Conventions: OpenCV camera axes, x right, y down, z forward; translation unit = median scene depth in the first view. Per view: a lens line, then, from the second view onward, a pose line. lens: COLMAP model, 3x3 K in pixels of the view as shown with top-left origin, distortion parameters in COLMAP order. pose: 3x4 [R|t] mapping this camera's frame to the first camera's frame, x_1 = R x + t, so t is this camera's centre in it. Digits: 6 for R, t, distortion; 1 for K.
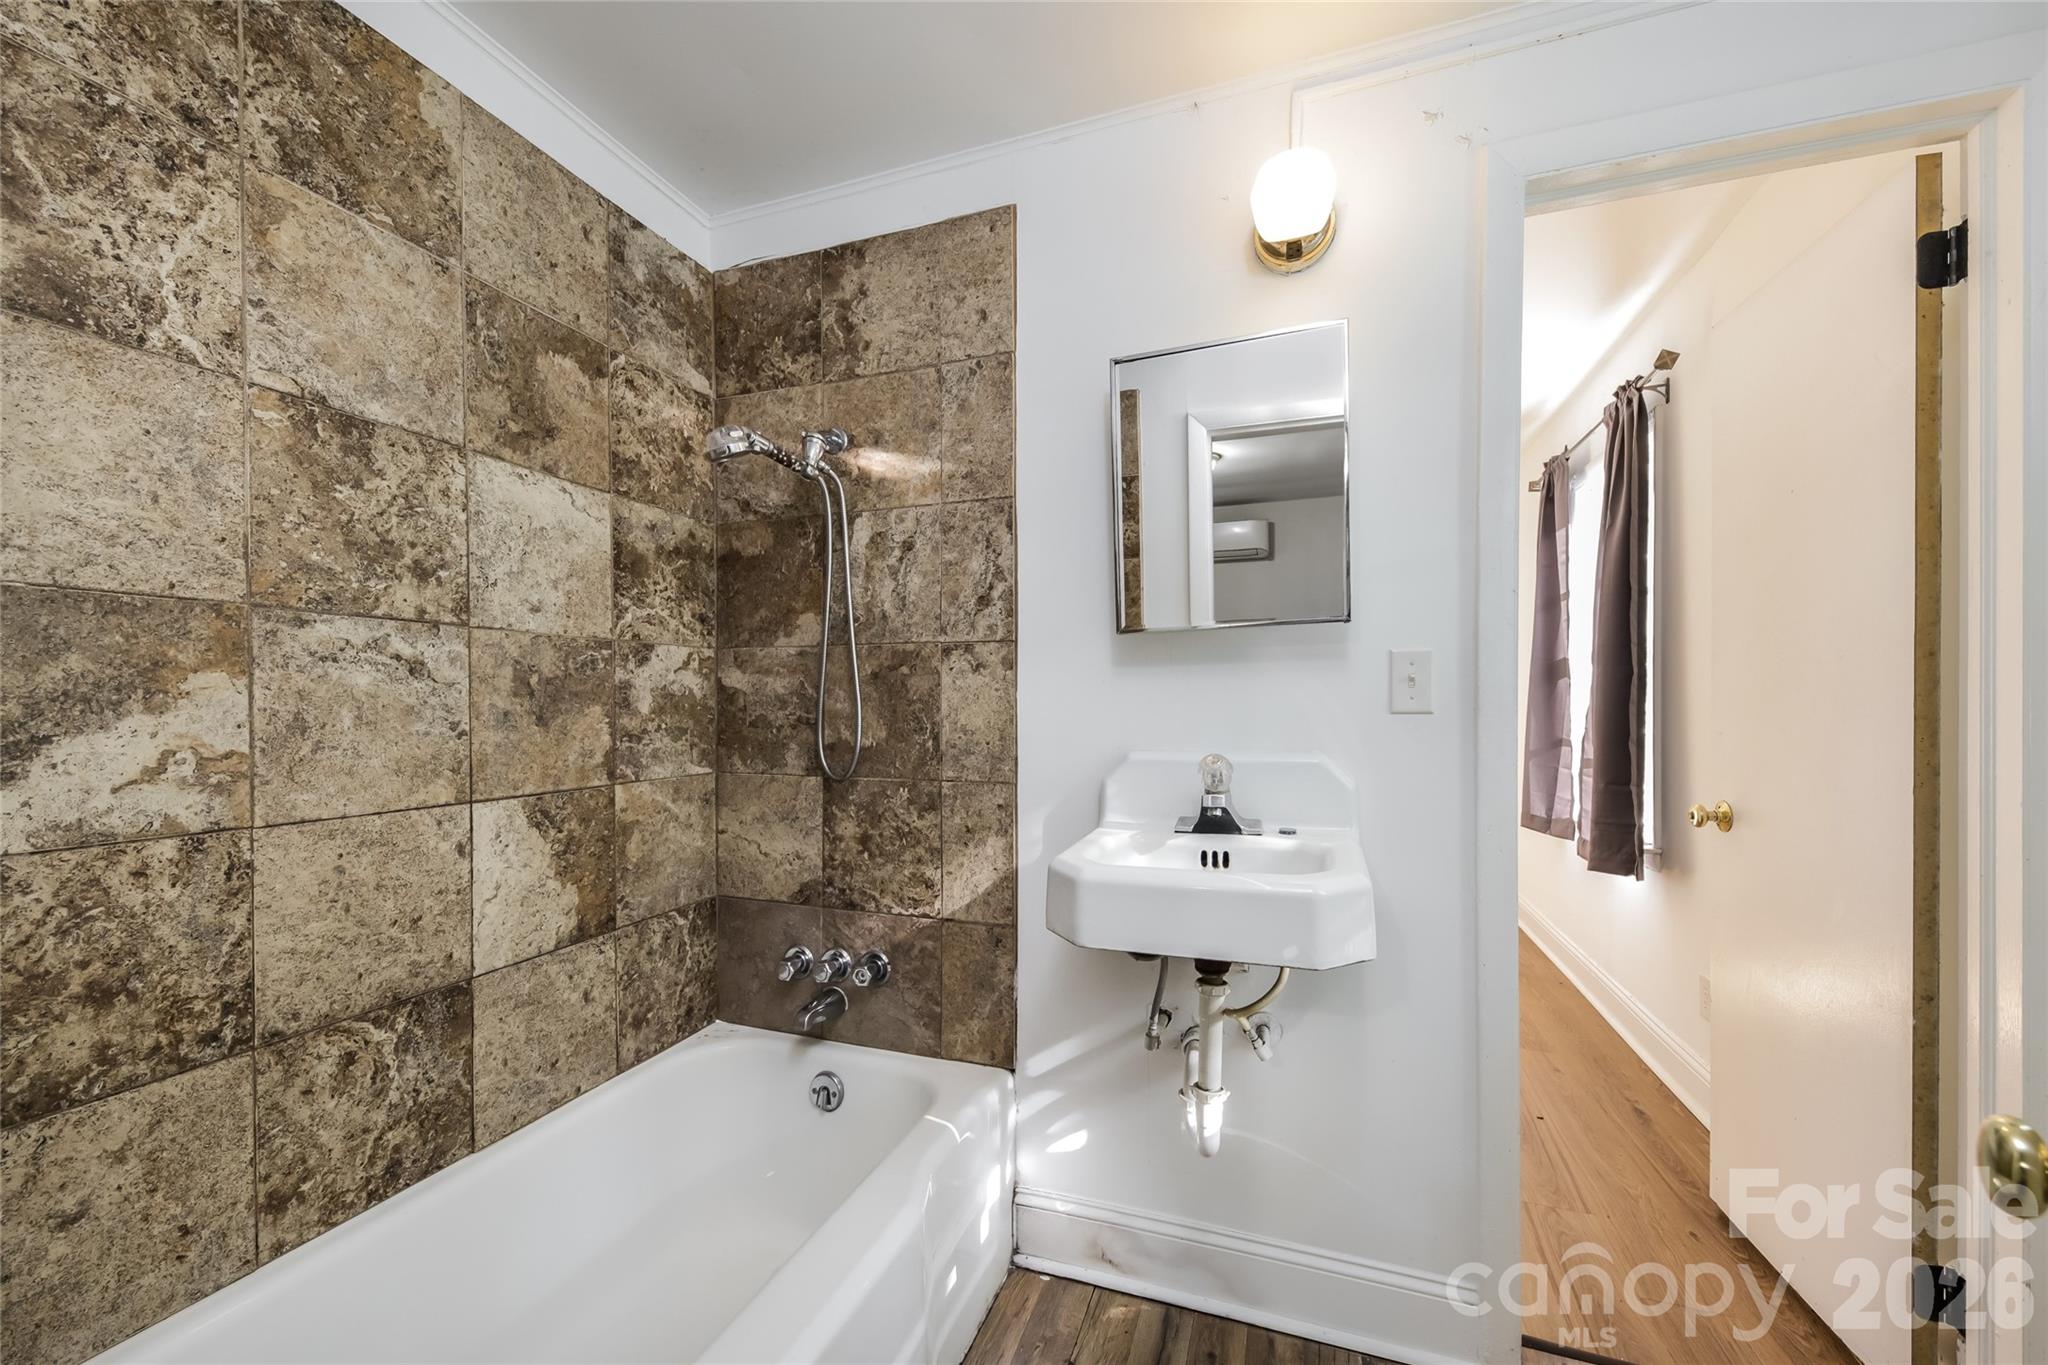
lens RADIAL K [[800.8, 0, 1025.7], [0, 800.8, 688.9], [0, 0, 1]] dist [0.021313, -0.000204]
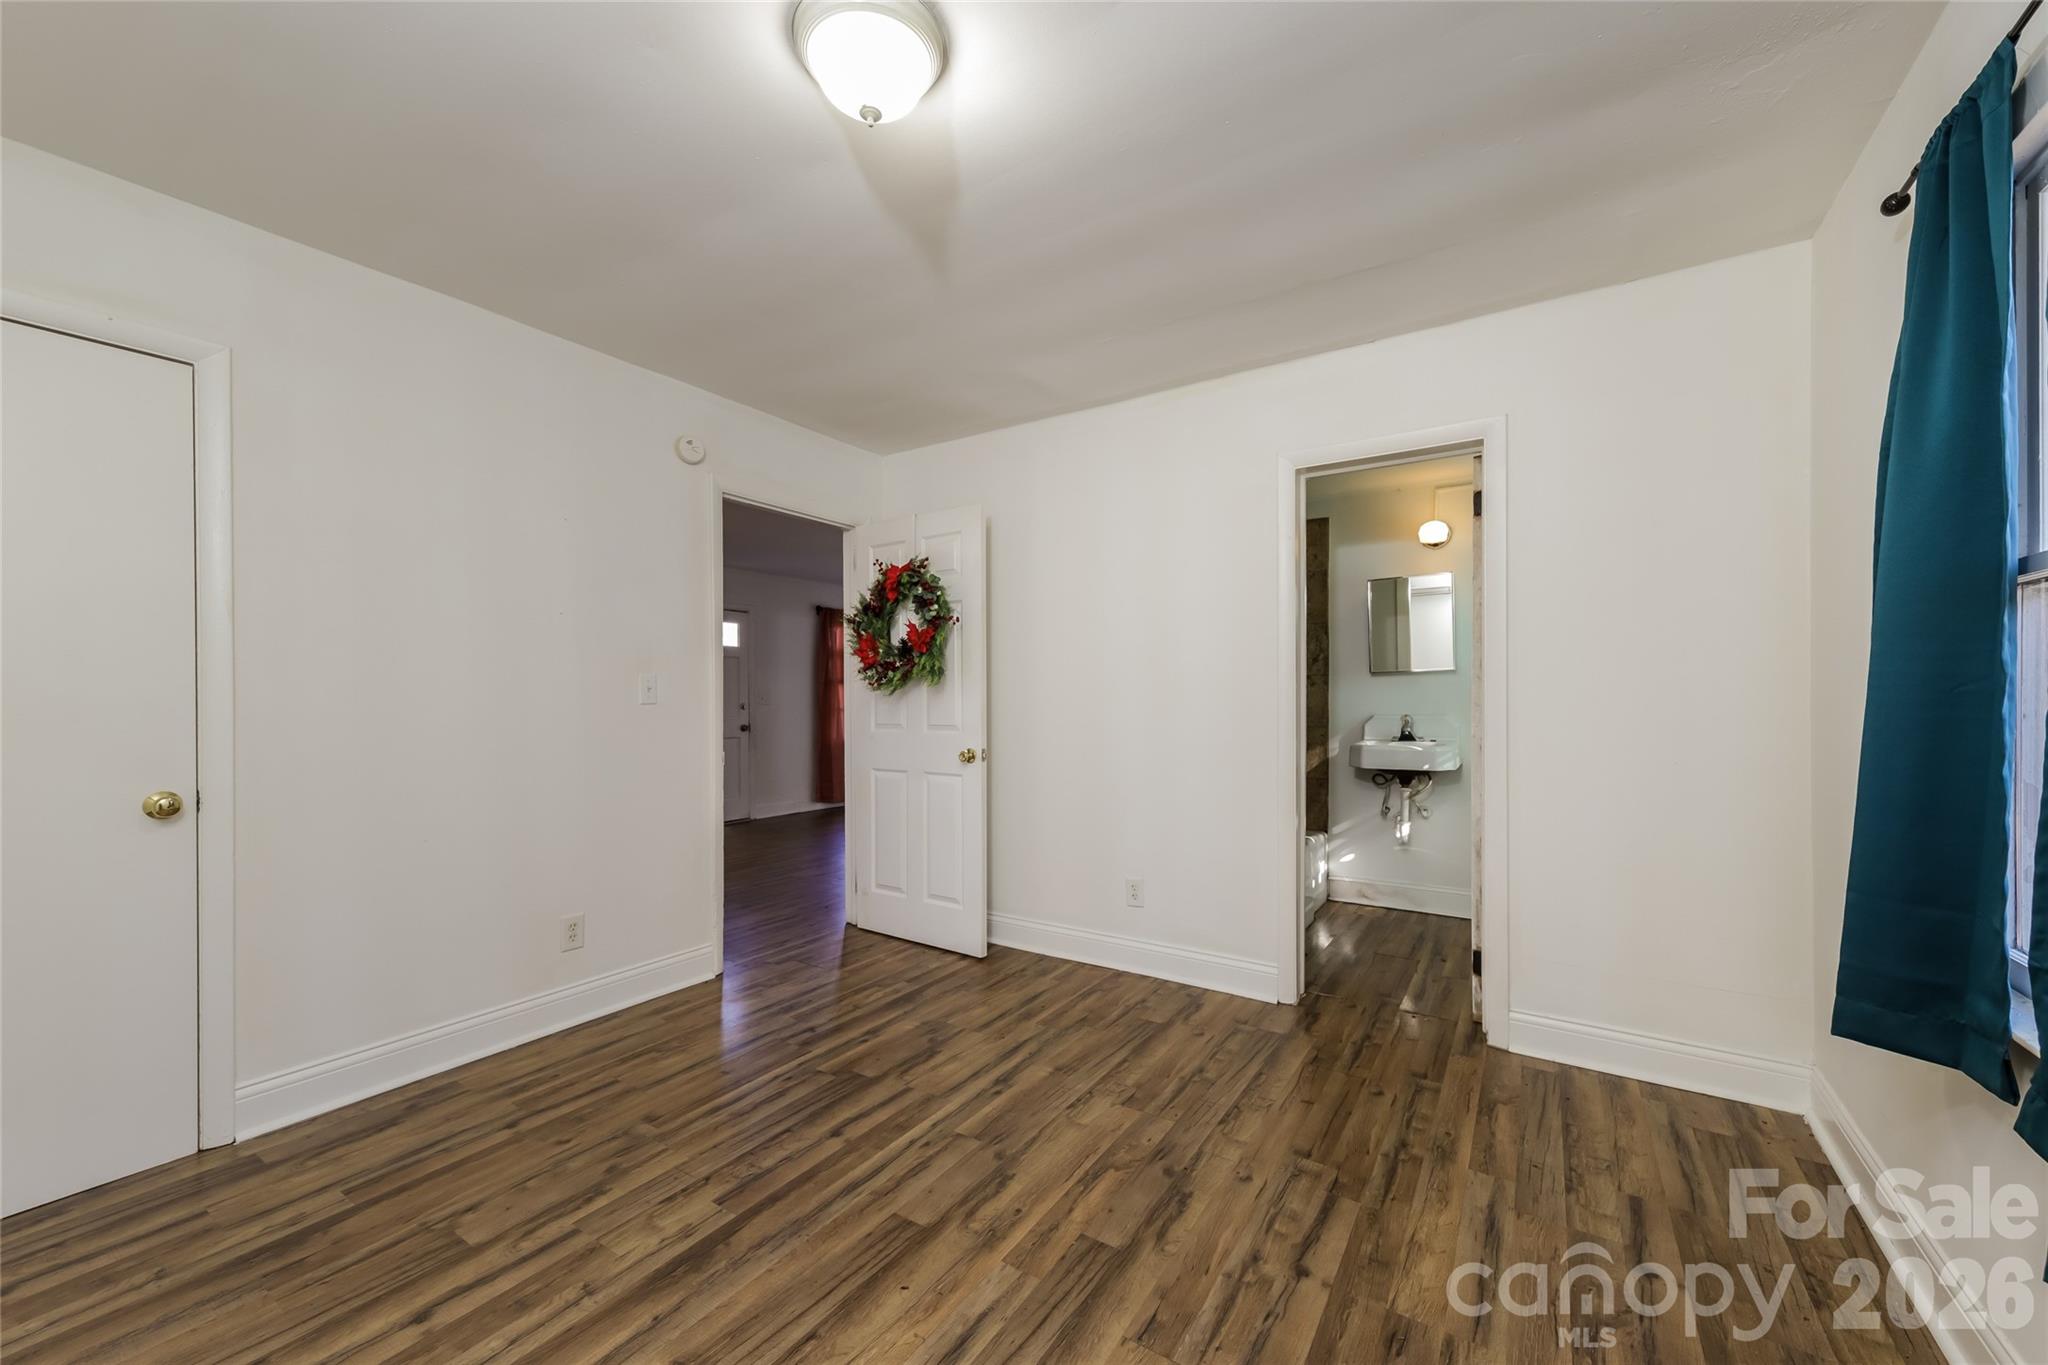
lens RADIAL K [[800.8, 0, 1017.4], [0, 800.8, 691.6], [0, 0, 1]] dist [0.021313, -0.000204]
pose [[0.968008, -0.000625, -0.250917, -0.363077], [-0.000407, 0.999992, -0.004064, 0.010070], [0.250918, 0.004036, 0.968000, -1.989059]]
